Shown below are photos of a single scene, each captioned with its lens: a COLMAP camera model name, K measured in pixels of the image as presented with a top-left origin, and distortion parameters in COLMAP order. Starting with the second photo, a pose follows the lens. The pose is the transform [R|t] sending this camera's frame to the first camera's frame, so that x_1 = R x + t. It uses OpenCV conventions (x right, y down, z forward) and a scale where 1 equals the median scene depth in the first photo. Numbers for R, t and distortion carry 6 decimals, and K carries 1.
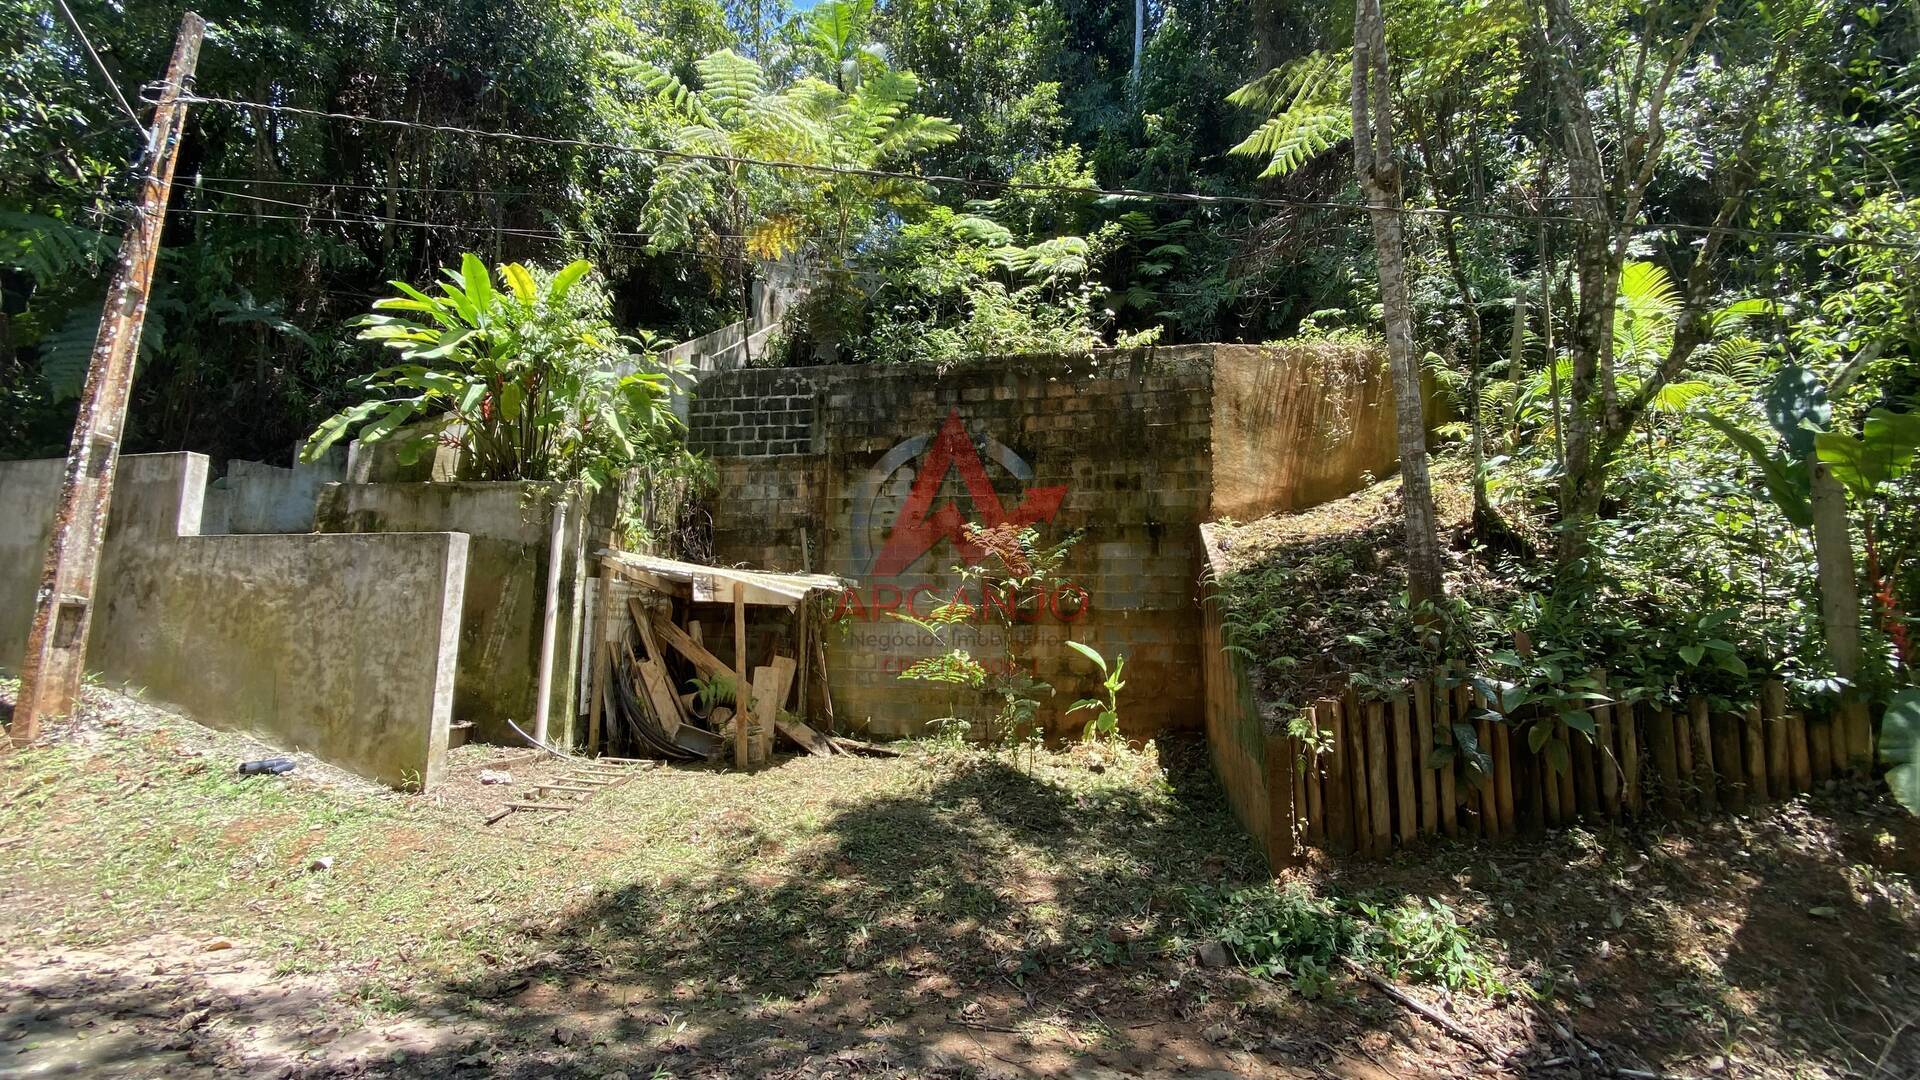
lens RADIAL K [[748.5, 0, 958.7], [0, 748.5, 557.6], [0, 0, 1]] dist [0.036672, -0.024847]
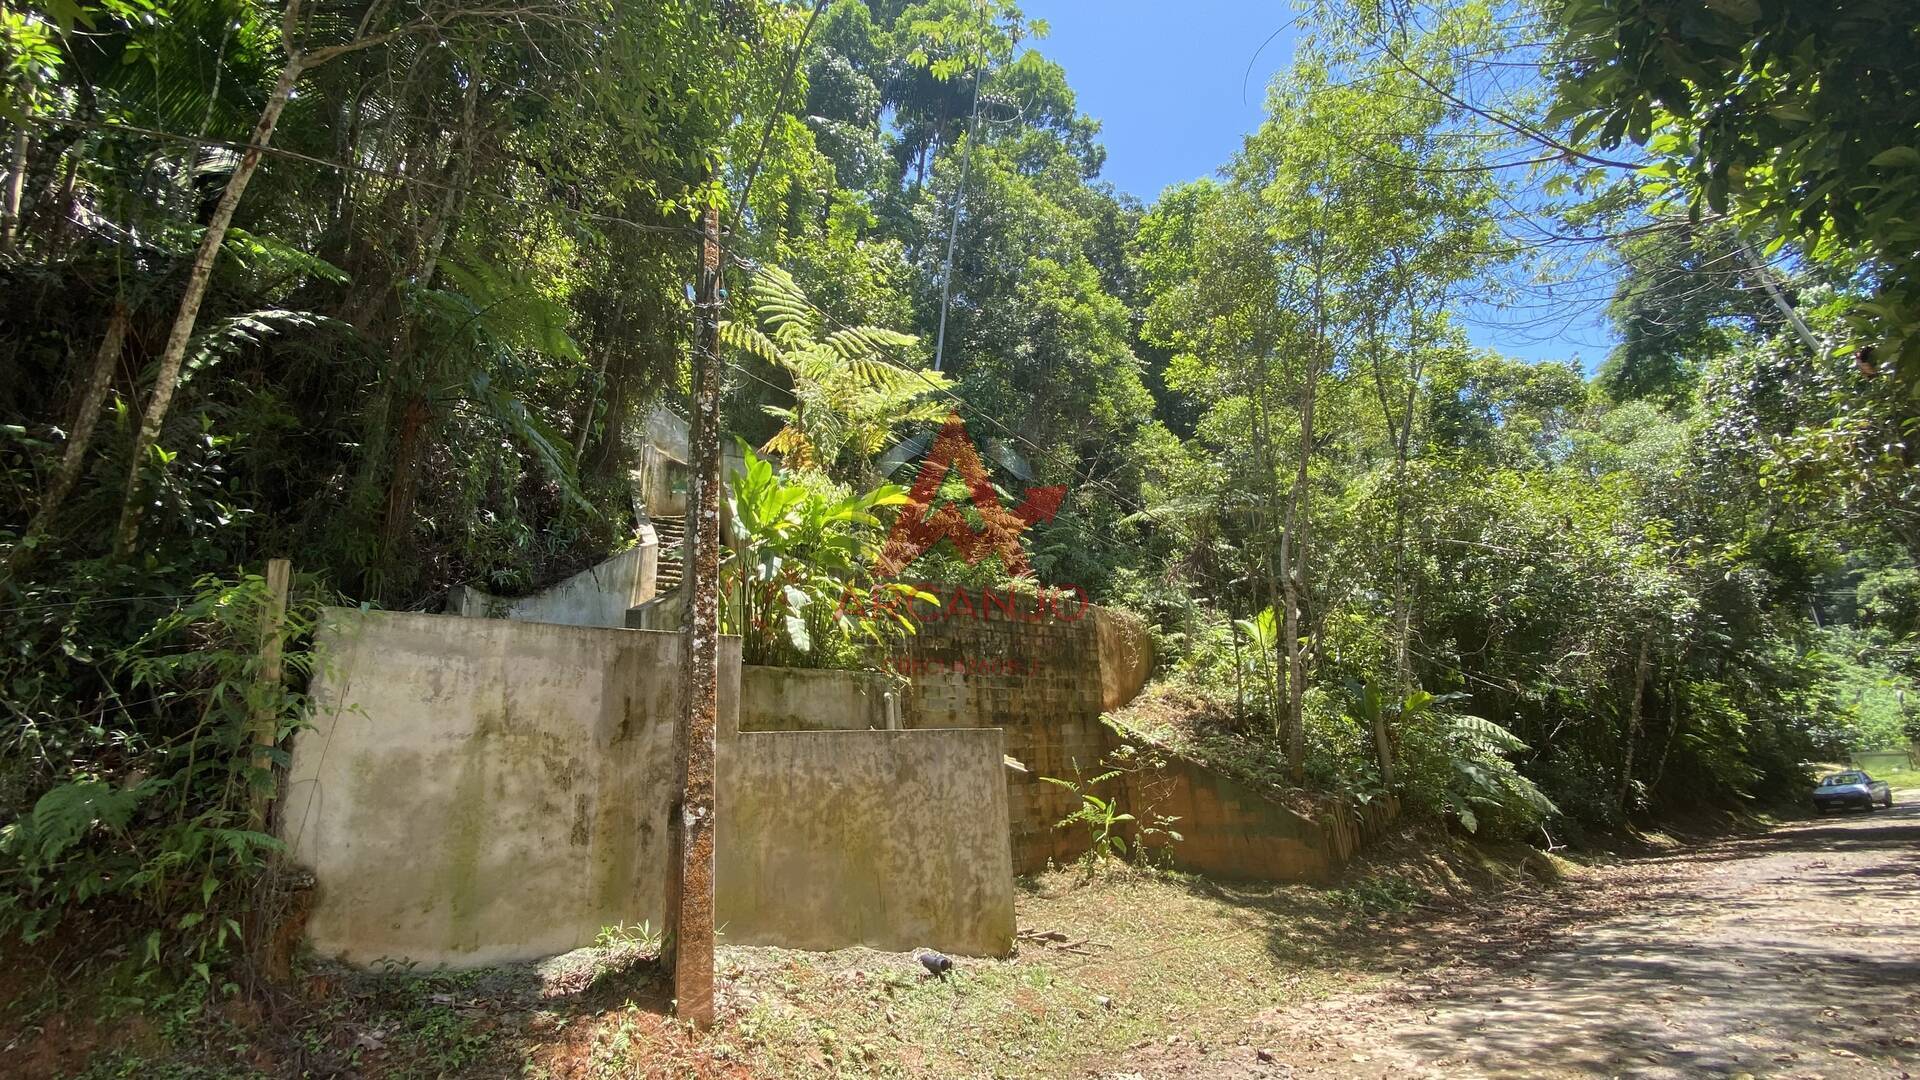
lens RADIAL K [[773.2, 0, 960.0], [0, 773.2, 540.0], [0, 0, 1]] dist [0.064790, -0.057720]
pose [[0.599982, 0.179708, 0.779568, -1.263082], [-0.016473, 0.977012, -0.212545, -0.046322], [-0.799844, 0.114682, 0.589150, 0.180276]]
